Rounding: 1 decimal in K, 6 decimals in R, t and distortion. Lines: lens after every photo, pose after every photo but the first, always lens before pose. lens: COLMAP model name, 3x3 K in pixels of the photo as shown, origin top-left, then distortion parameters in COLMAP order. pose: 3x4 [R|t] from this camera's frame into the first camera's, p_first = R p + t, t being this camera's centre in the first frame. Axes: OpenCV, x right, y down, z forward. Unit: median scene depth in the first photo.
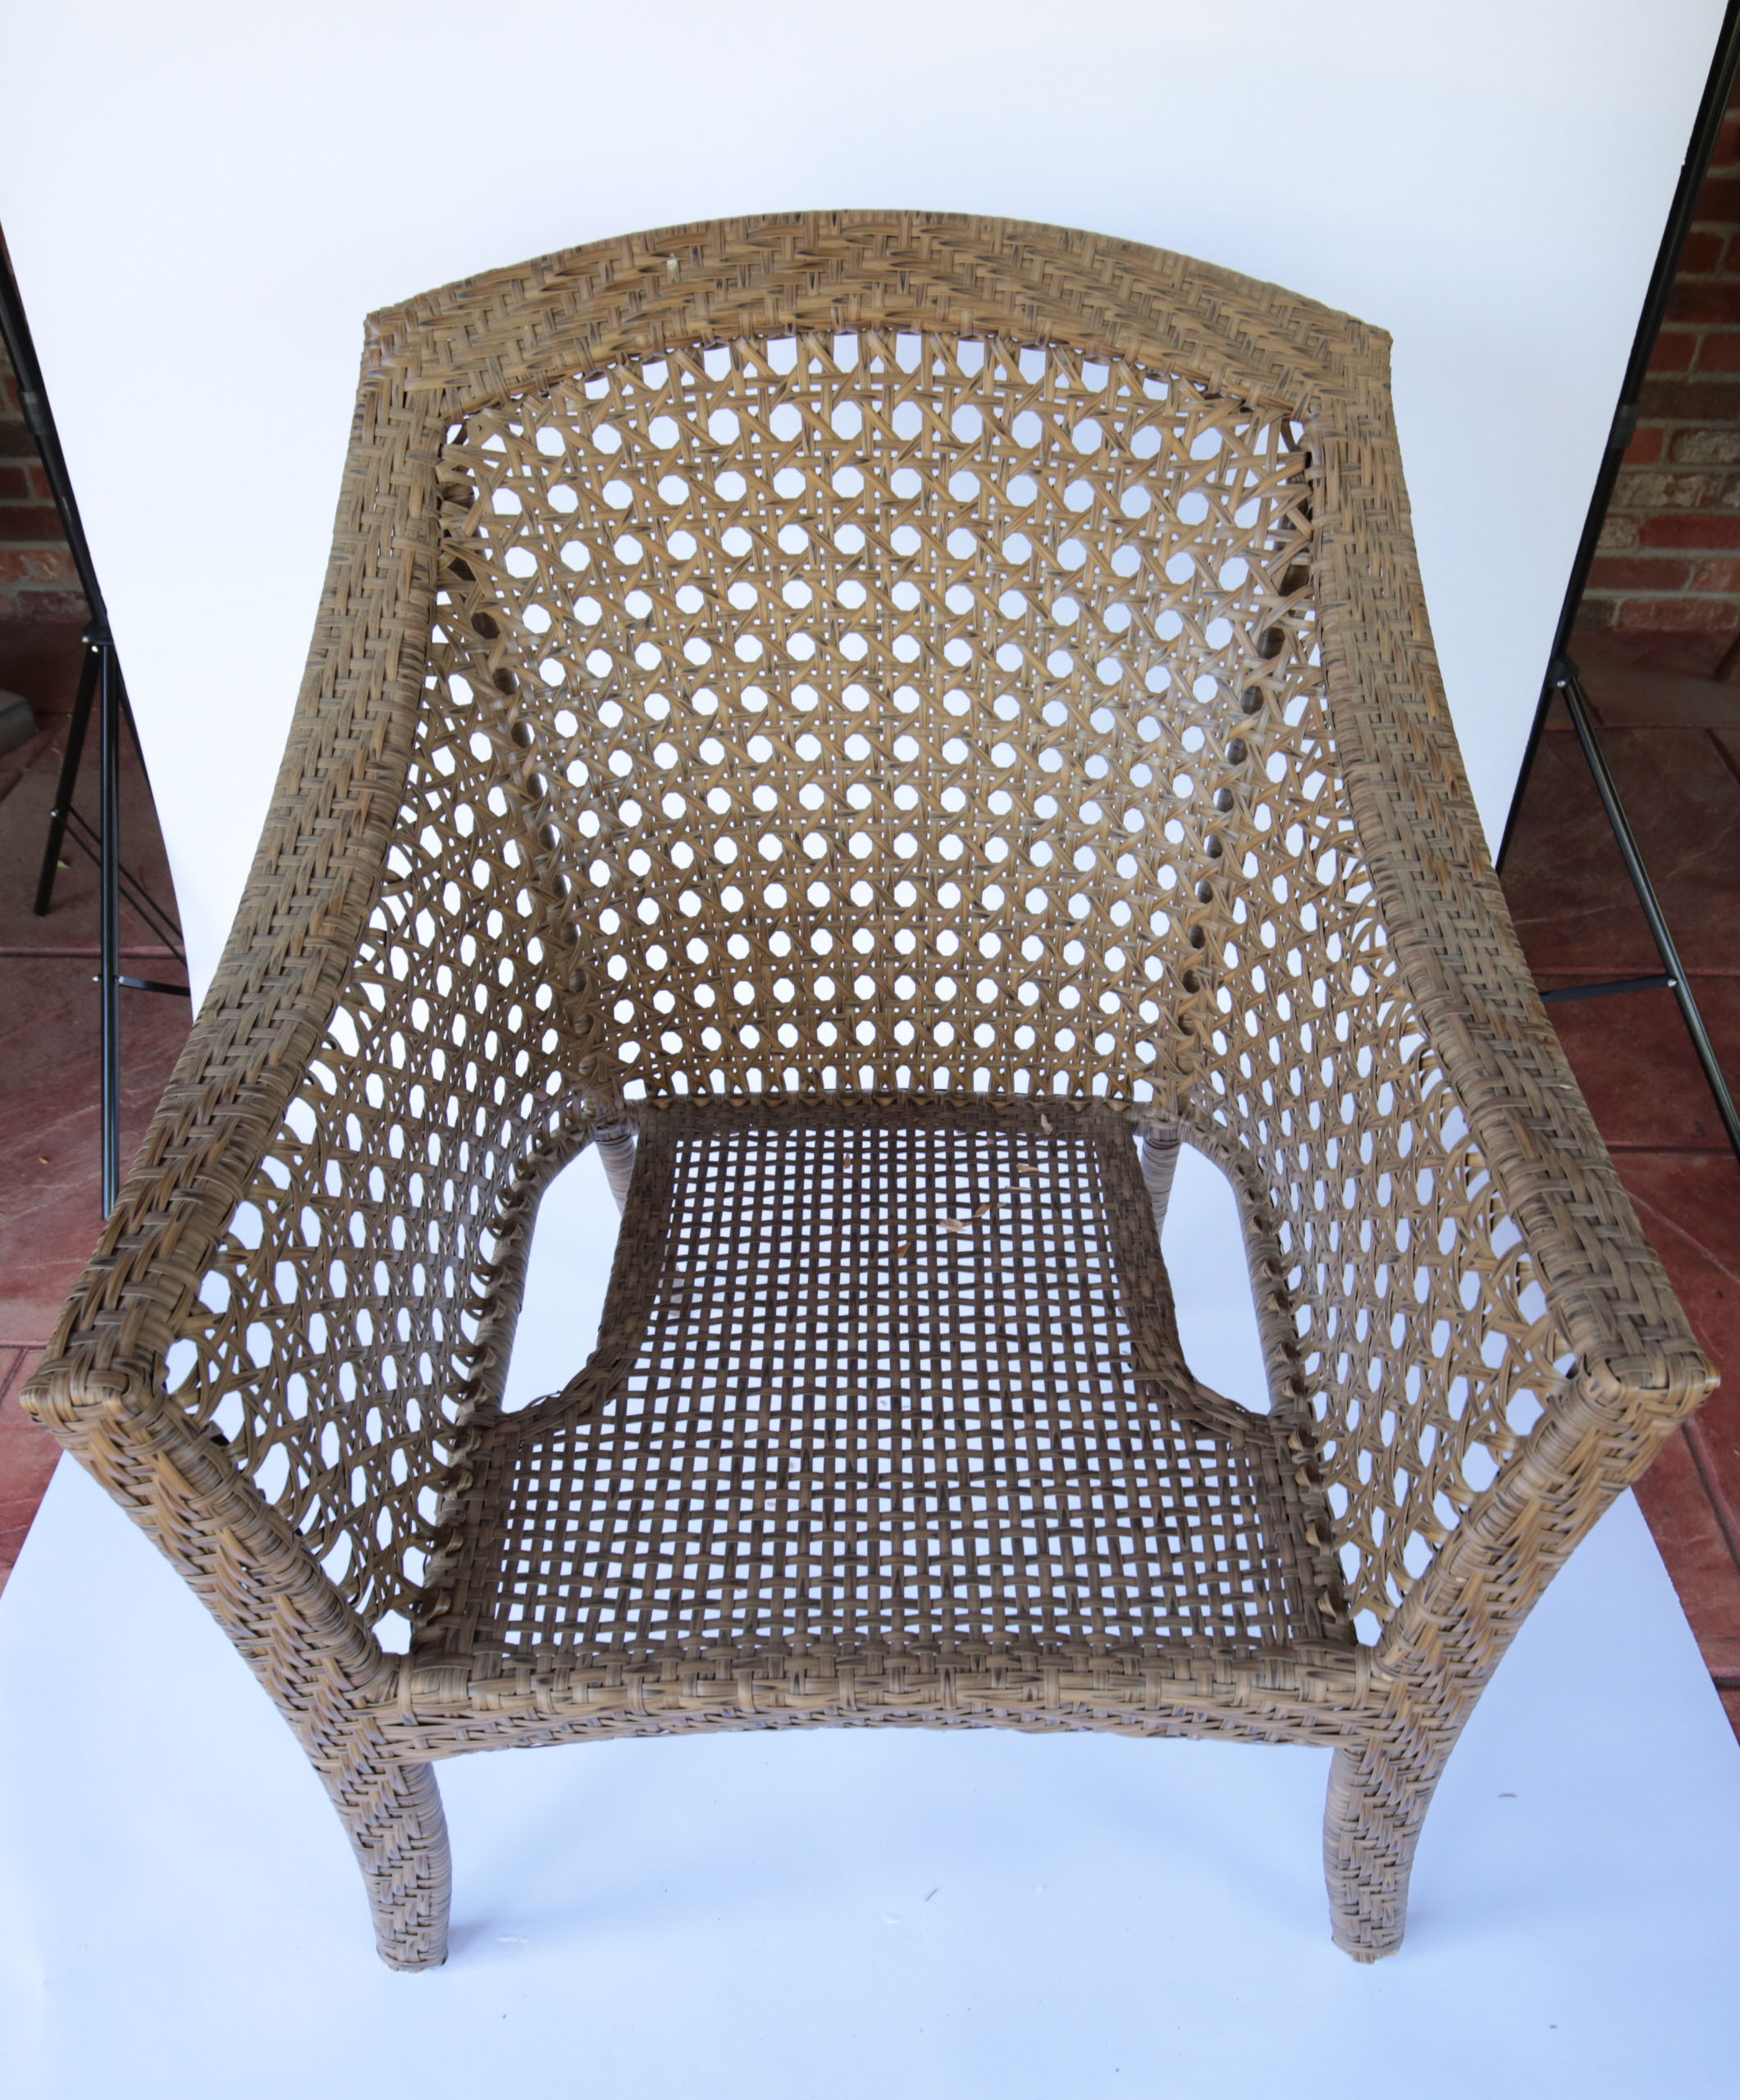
lens RADIAL K [[1686.1, 0, 934.0], [0, 1686.1, 1063.3], [0, 0, 1]] dist [-0.018647, -0.010246]
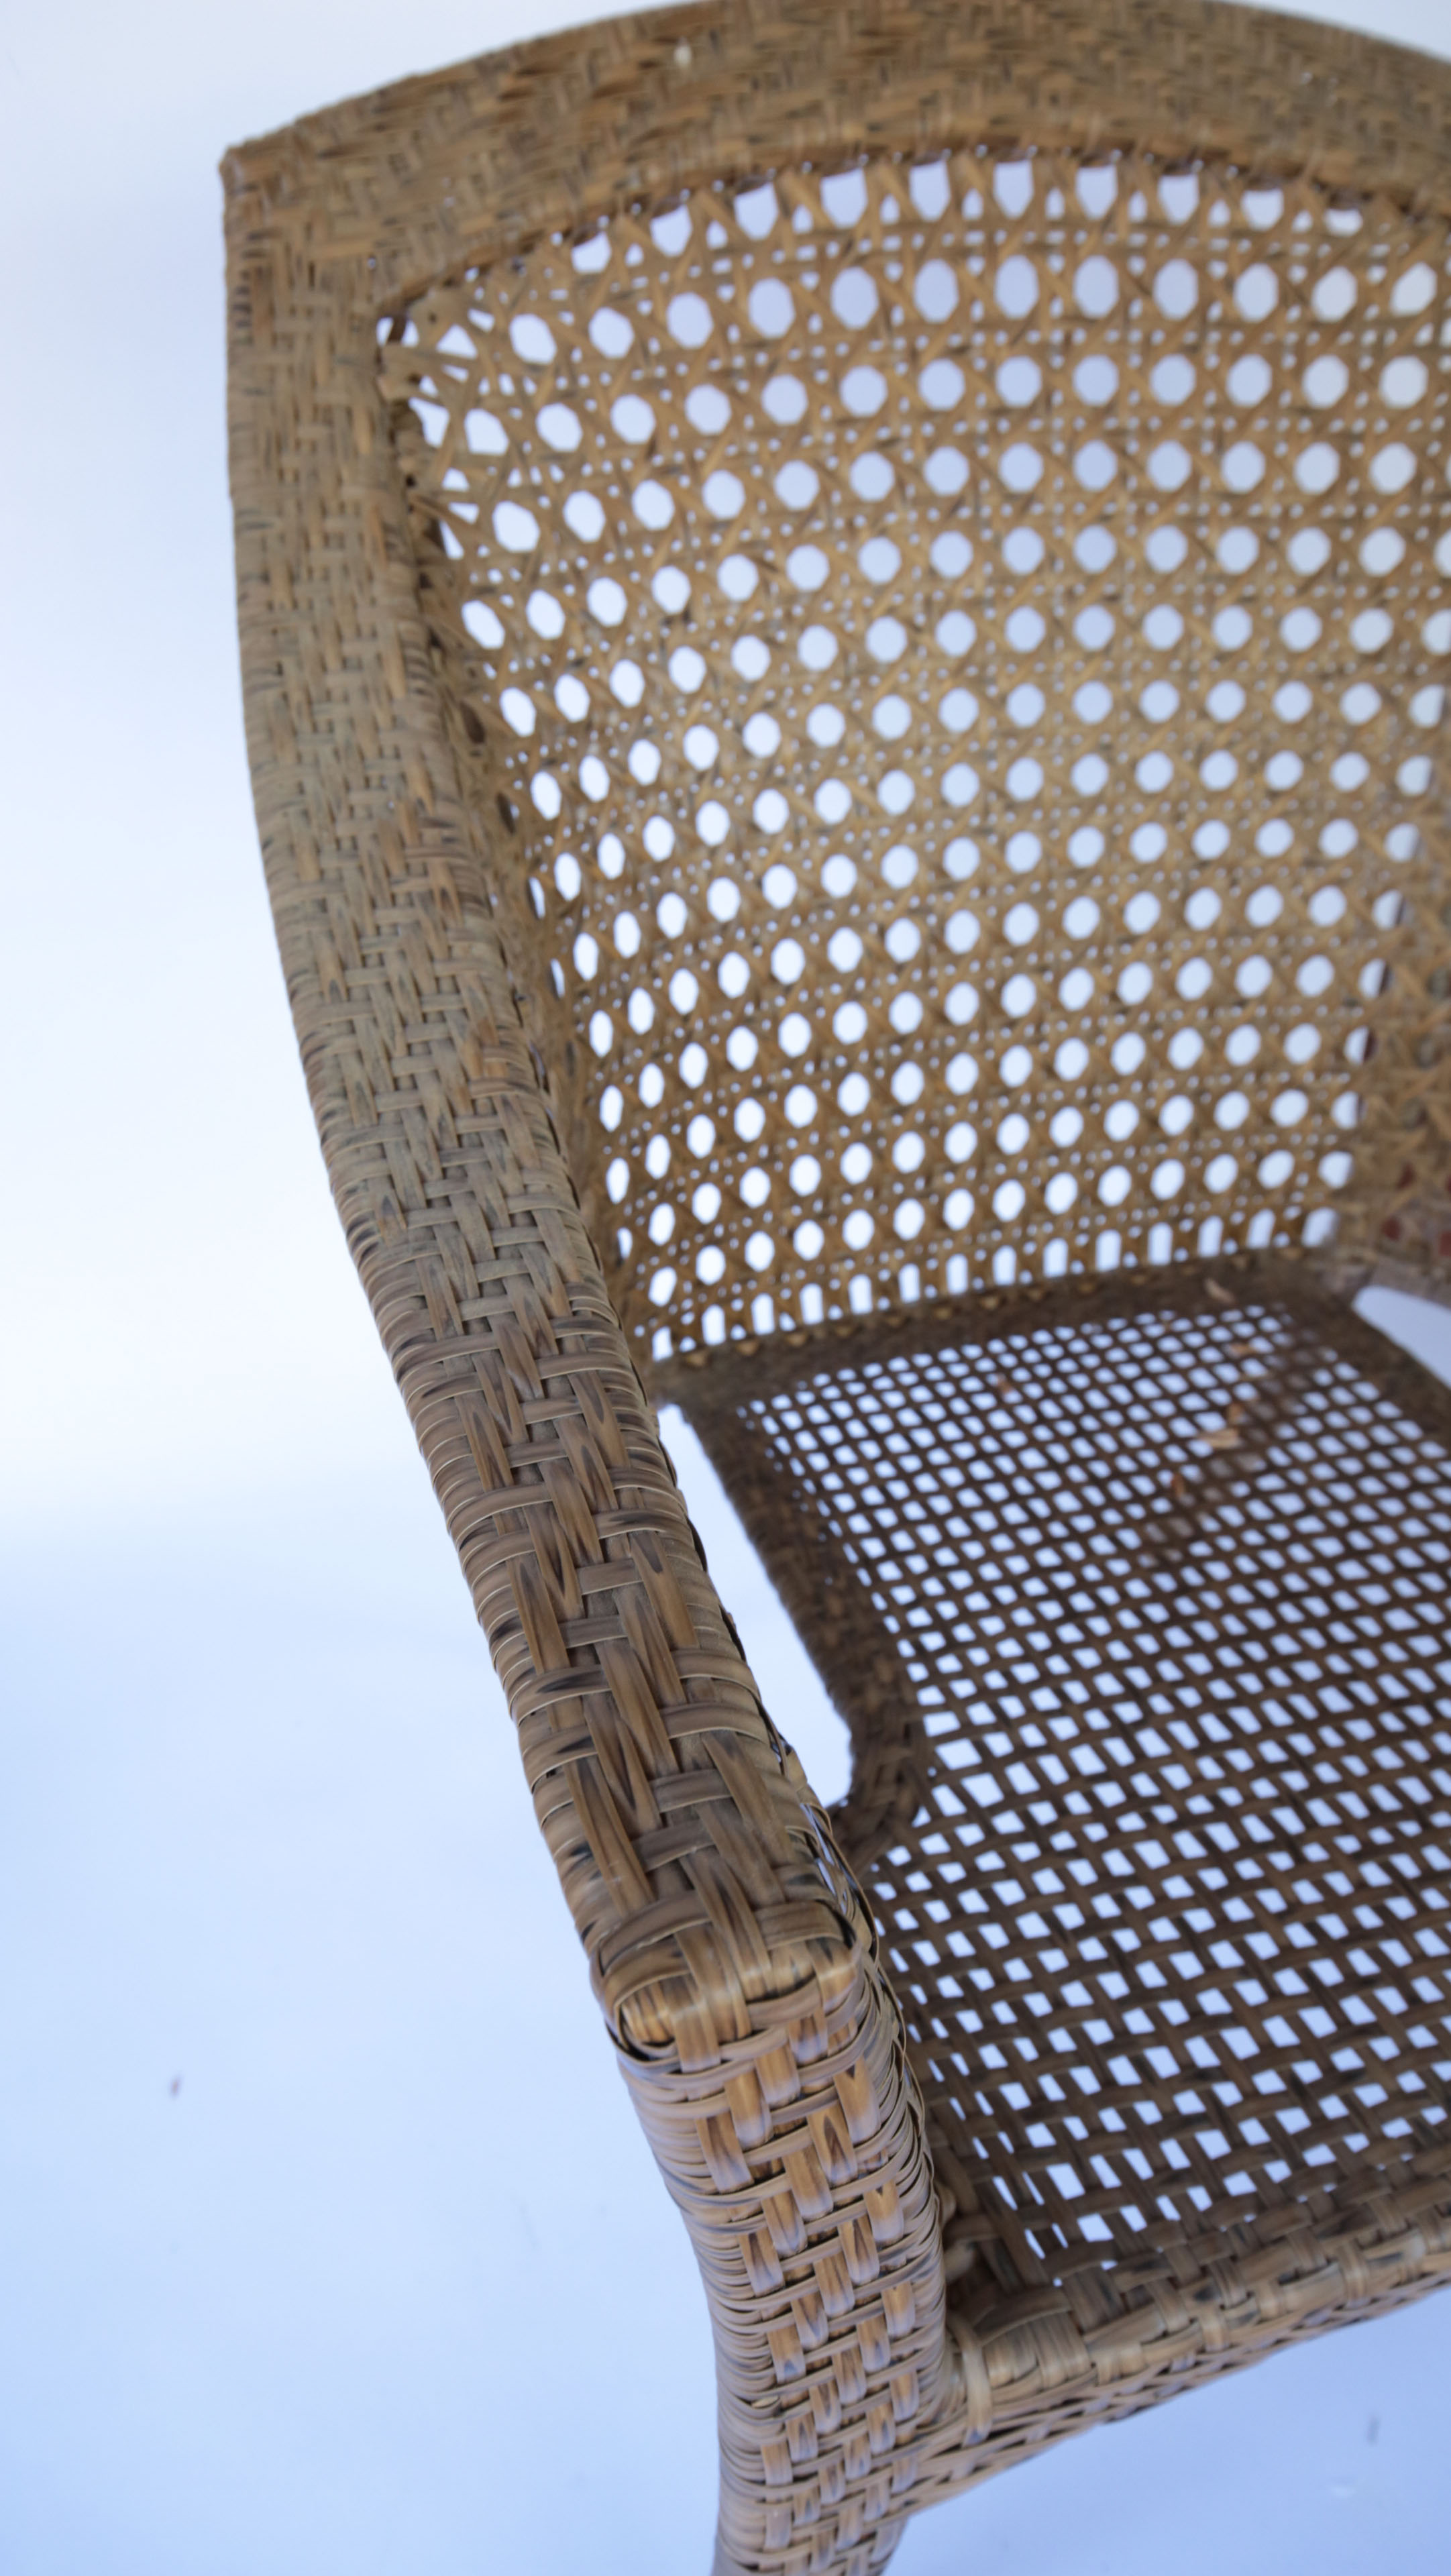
lens RADIAL K [[1782.7, 0, 596.5], [0, 1782.7, 1281.4], [0, 0, 1]] dist [-0.000413, 0.007176]
pose [[0.965570, -0.166217, 0.200115, -0.400214], [0.178857, 0.982766, -0.046708, 0.022923], [-0.188902, 0.080892, 0.978659, 0.350479]]
